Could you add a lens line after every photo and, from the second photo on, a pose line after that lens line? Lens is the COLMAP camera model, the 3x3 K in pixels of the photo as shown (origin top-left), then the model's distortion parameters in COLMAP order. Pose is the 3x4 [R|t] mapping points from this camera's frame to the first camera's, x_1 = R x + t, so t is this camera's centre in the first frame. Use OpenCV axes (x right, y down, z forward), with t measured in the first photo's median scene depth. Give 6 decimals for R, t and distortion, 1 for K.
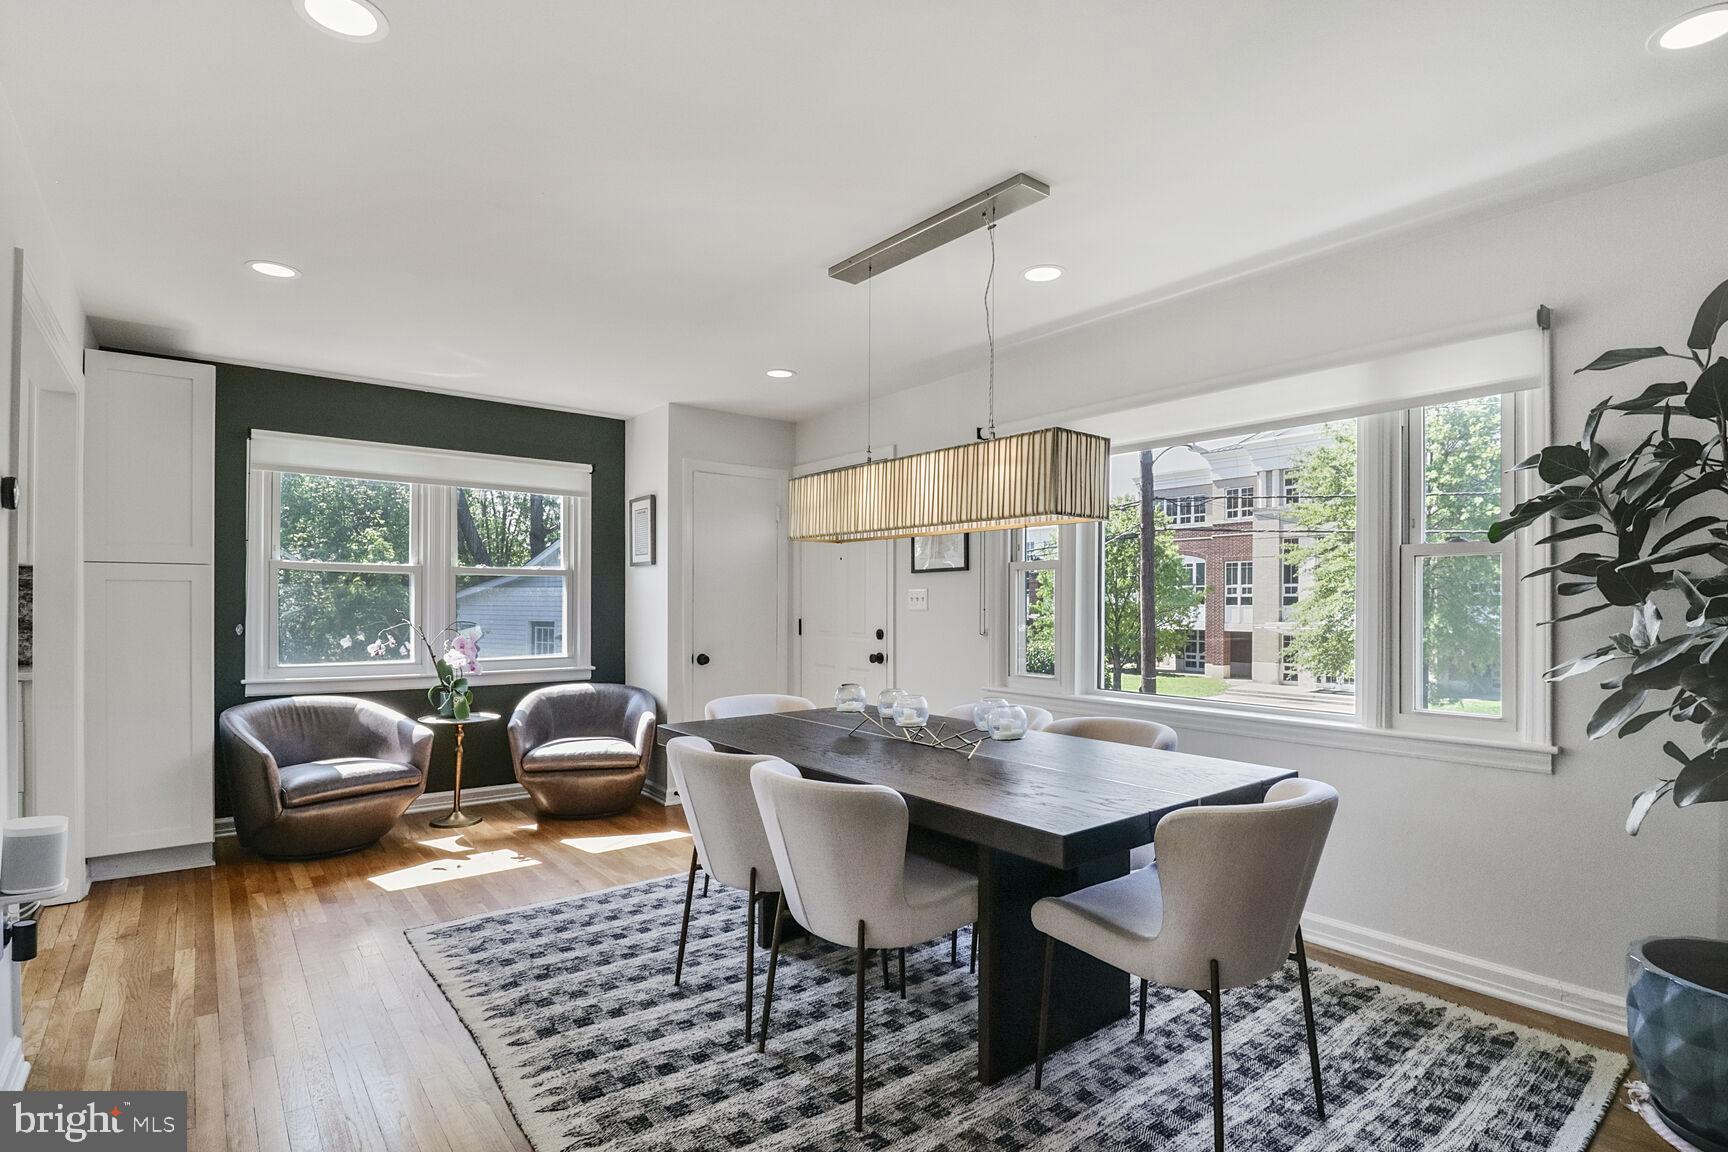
lens RADIAL K [[872.1, 0, 840.8], [0, 872.1, 604.5], [0, 0, 1]] dist [-0.003390, -0.010819]
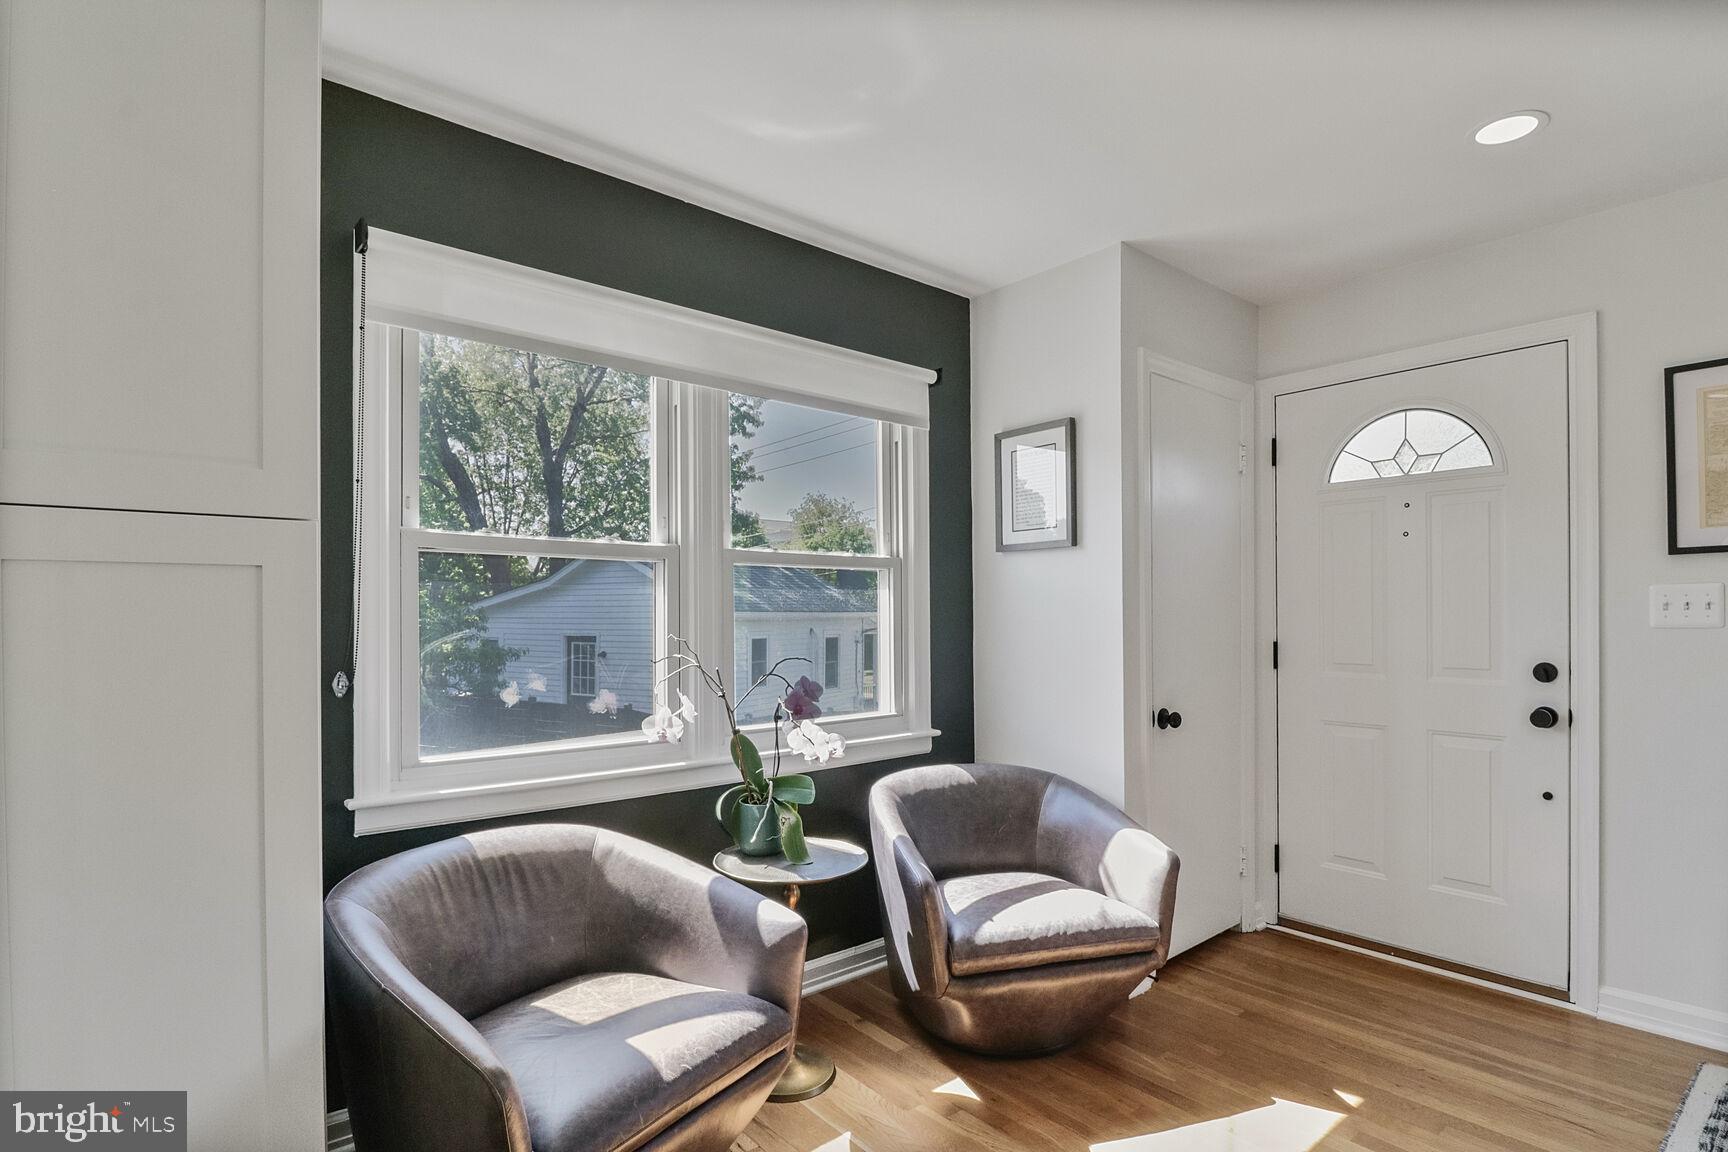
lens RADIAL K [[872.1, 0, 838.8], [0, 872.1, 614.0], [0, 0, 1]] dist [-0.003390, -0.010819]
pose [[0.999520, -0.007397, 0.030089, -0.426478], [0.007365, 0.999972, 0.001193, -0.005239], [-0.030097, -0.000970, 0.999547, 0.519547]]
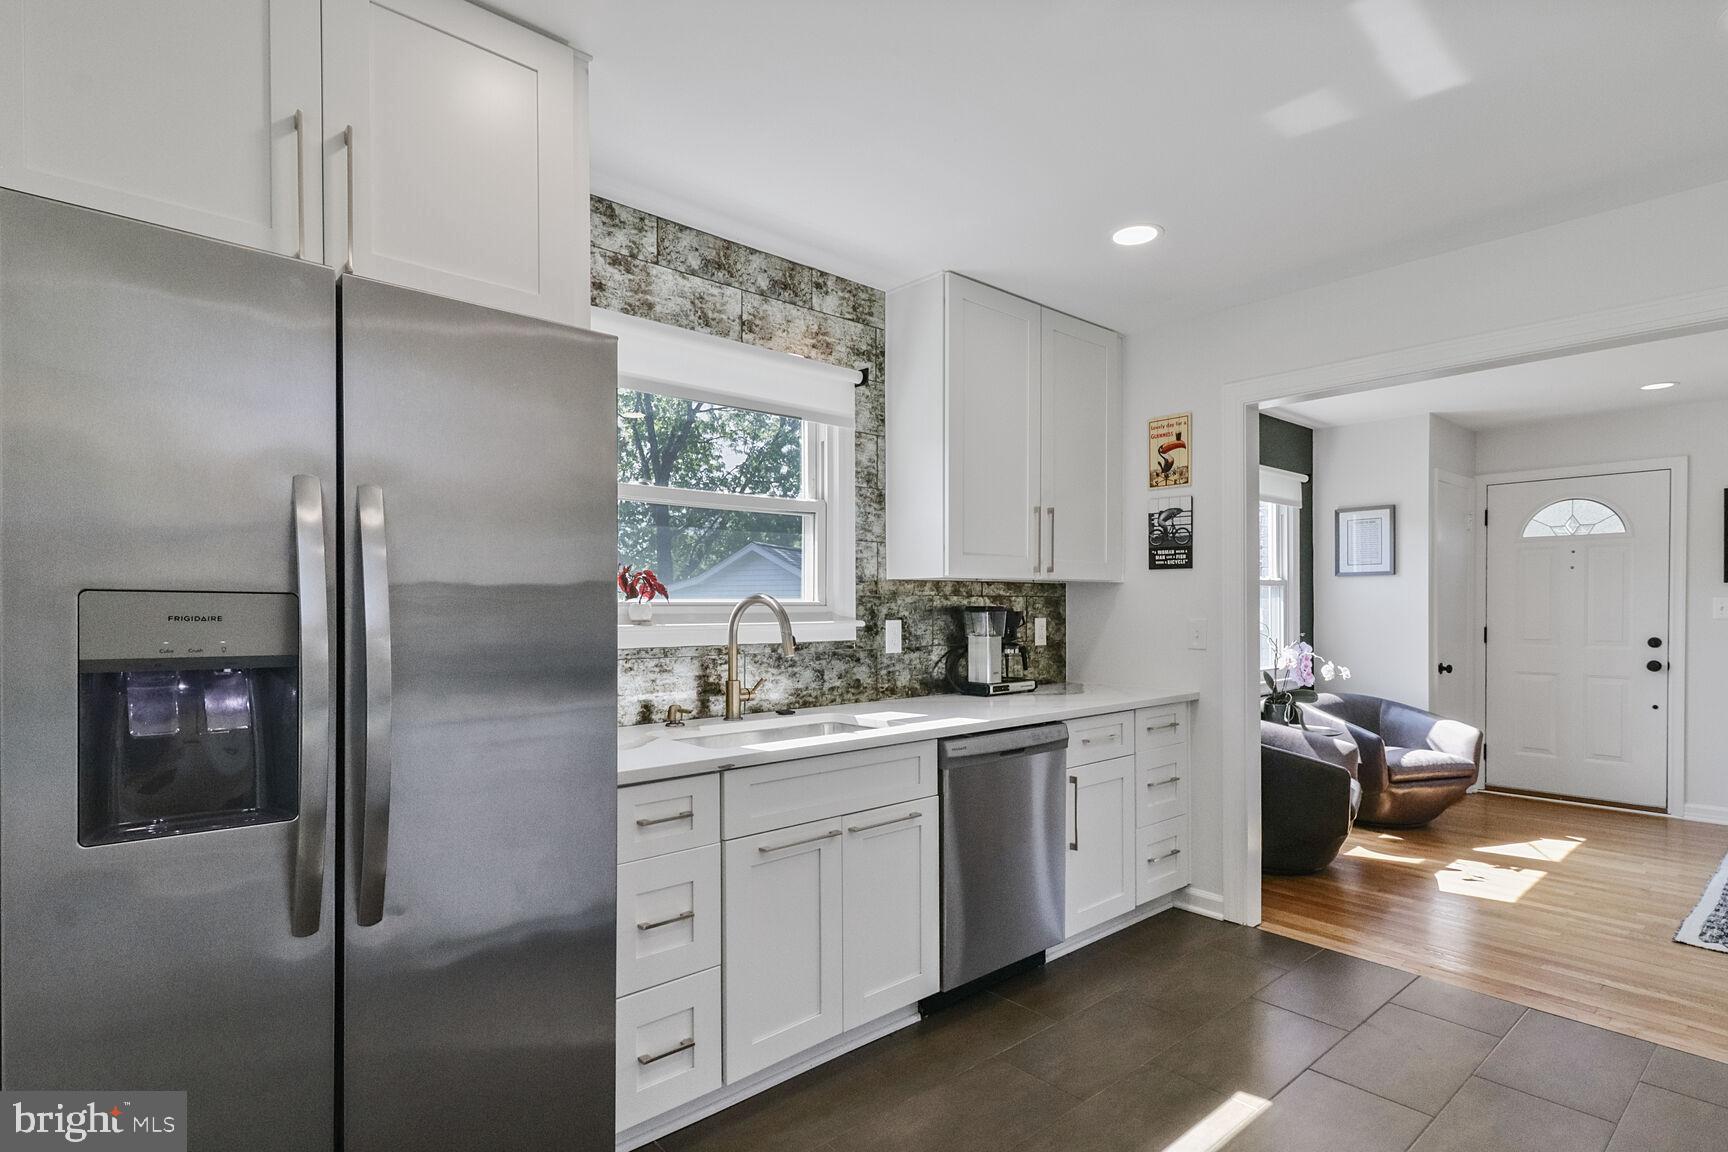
lens RADIAL K [[872.1, 0, 781.0], [0, 872.1, 619.7], [0, 0, 1]] dist [-0.003390, -0.010819]
pose [[0.999971, -0.006131, 0.004508, -1.040968], [0.006053, 0.999838, 0.016922, -0.016320], [-0.004612, -0.016894, 0.999847, 0.006975]]
